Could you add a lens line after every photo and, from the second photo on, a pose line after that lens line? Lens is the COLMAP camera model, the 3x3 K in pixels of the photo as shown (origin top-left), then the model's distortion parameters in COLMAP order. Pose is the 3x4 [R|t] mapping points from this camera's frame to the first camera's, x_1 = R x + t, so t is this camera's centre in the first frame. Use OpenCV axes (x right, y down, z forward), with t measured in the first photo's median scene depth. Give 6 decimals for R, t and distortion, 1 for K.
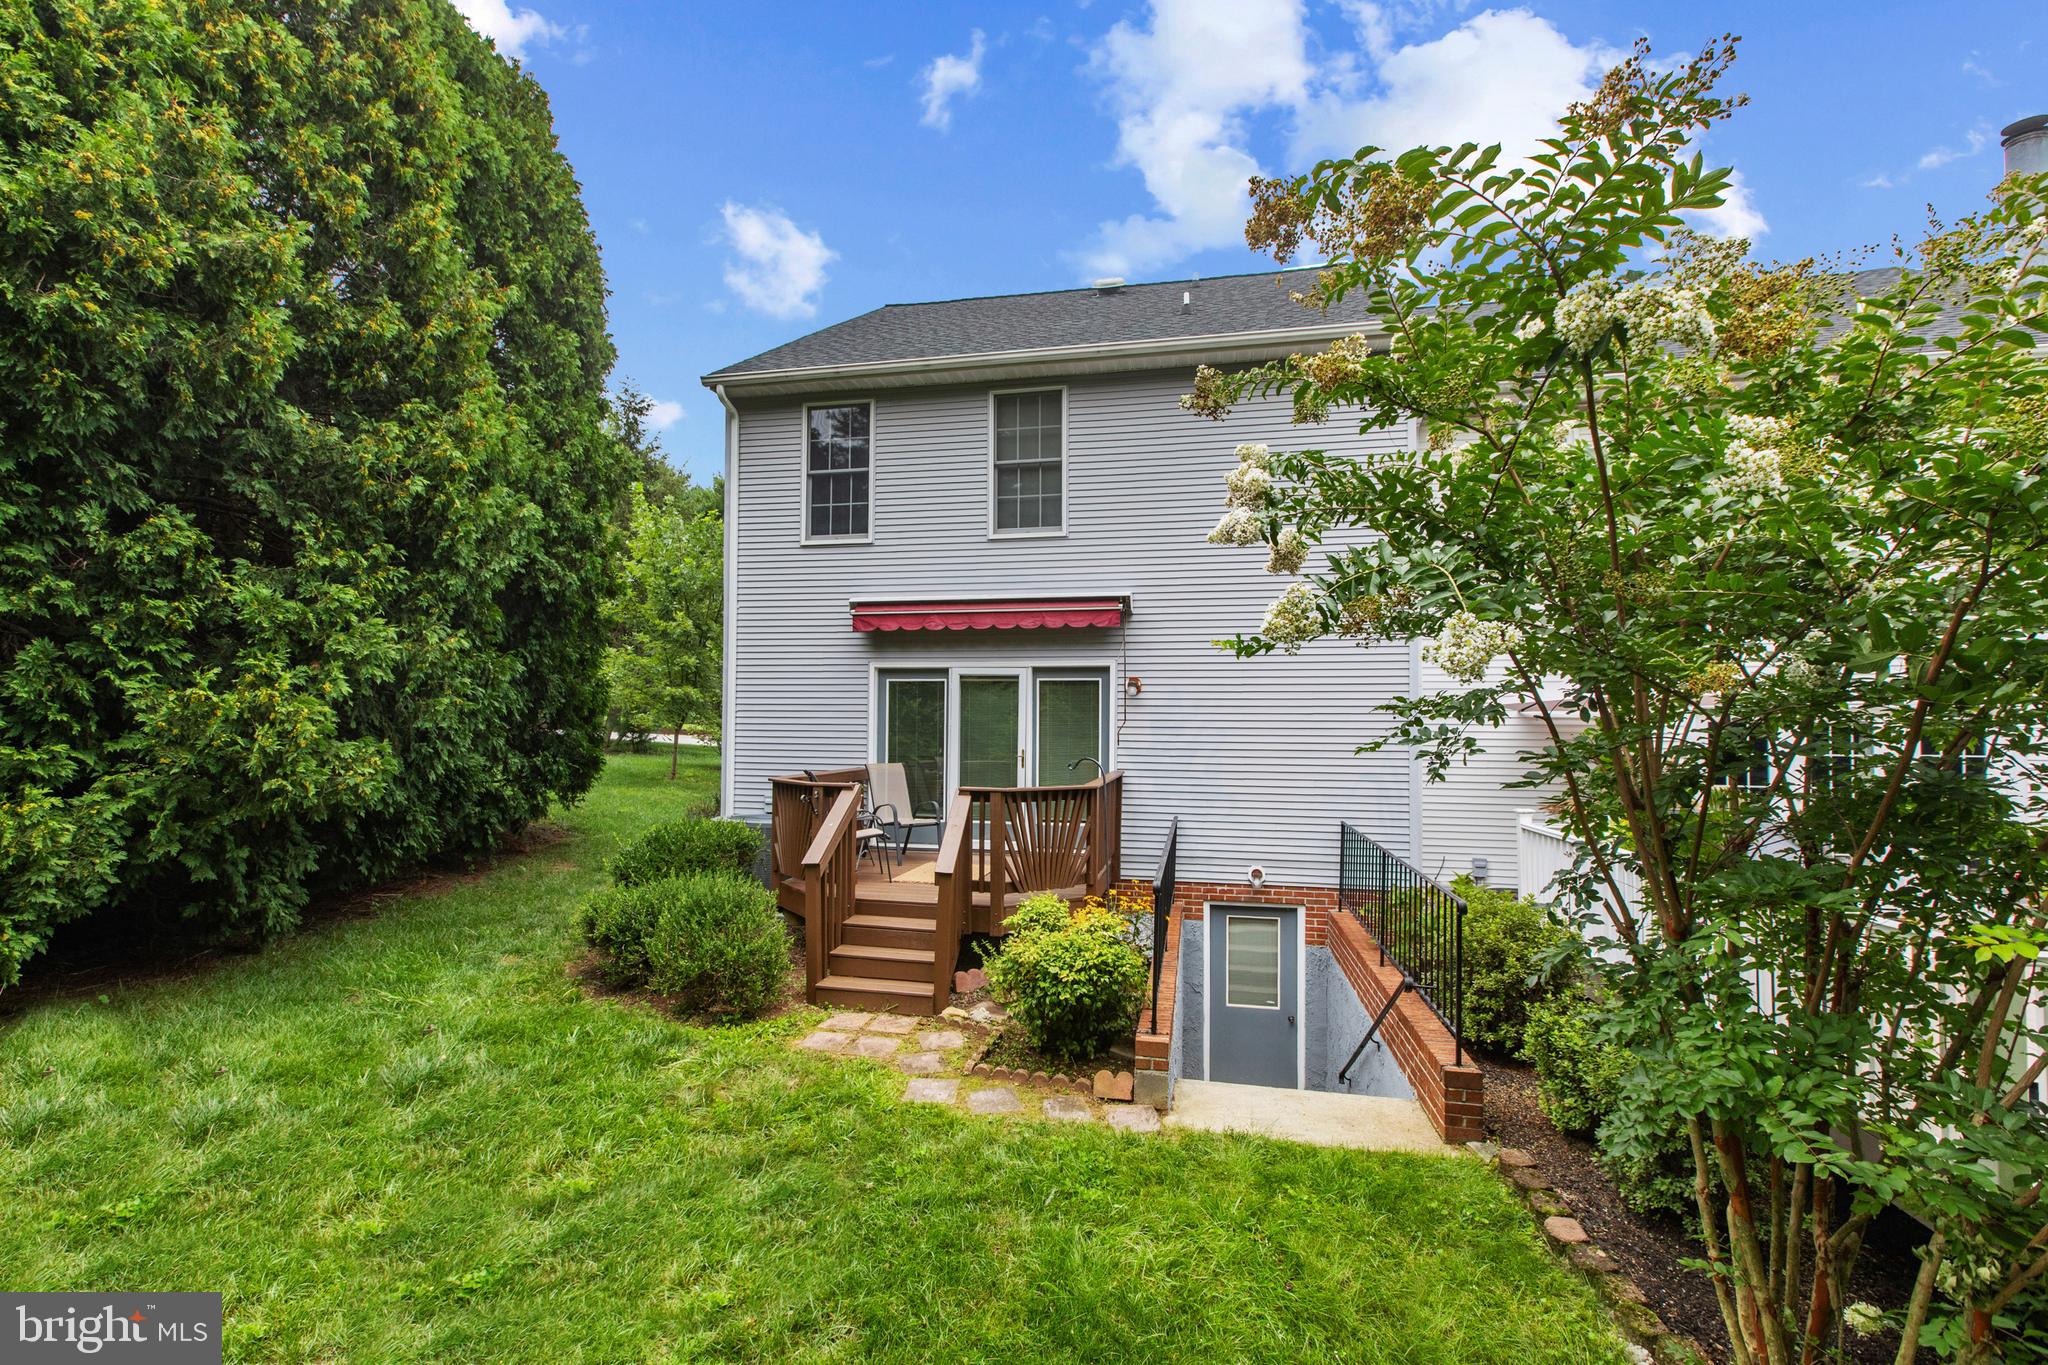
lens RADIAL K [[948.0, 0, 1020.8], [0, 948.0, 671.5], [0, 0, 1]] dist [-0.005331, 0.004517]
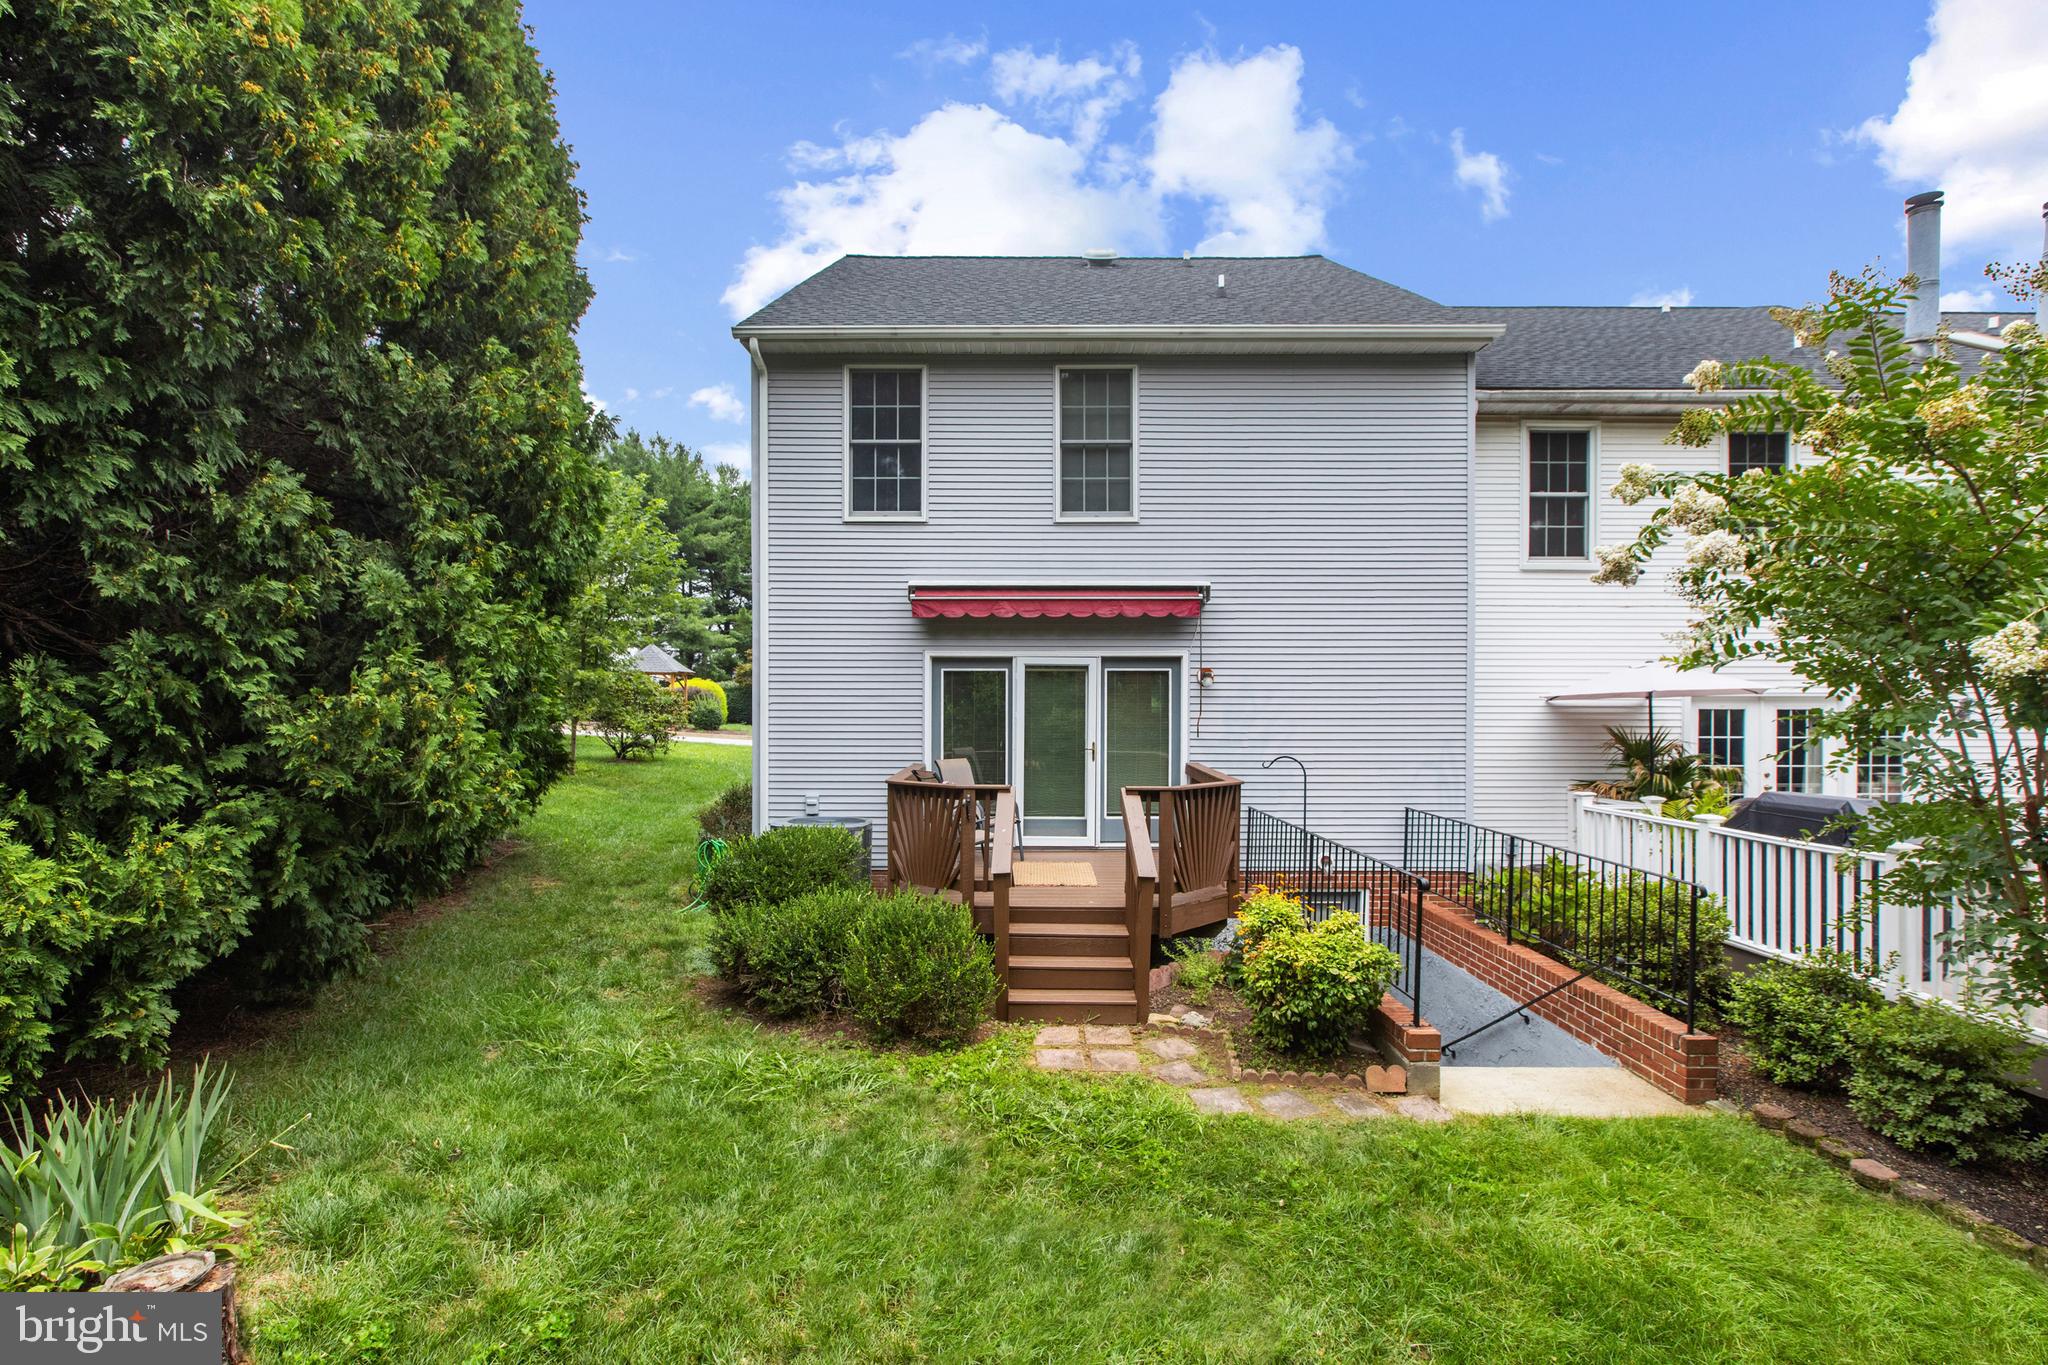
lens RADIAL K [[982.4, 0, 1025.4], [0, 982.4, 682.6], [0, 0, 1]] dist [-0.013038, 0.003670]
pose [[0.977919, -0.001626, 0.208980, -0.414999], [-0.005985, 0.999342, 0.035782, -0.020988], [-0.208900, -0.036243, 0.977265, 0.054733]]
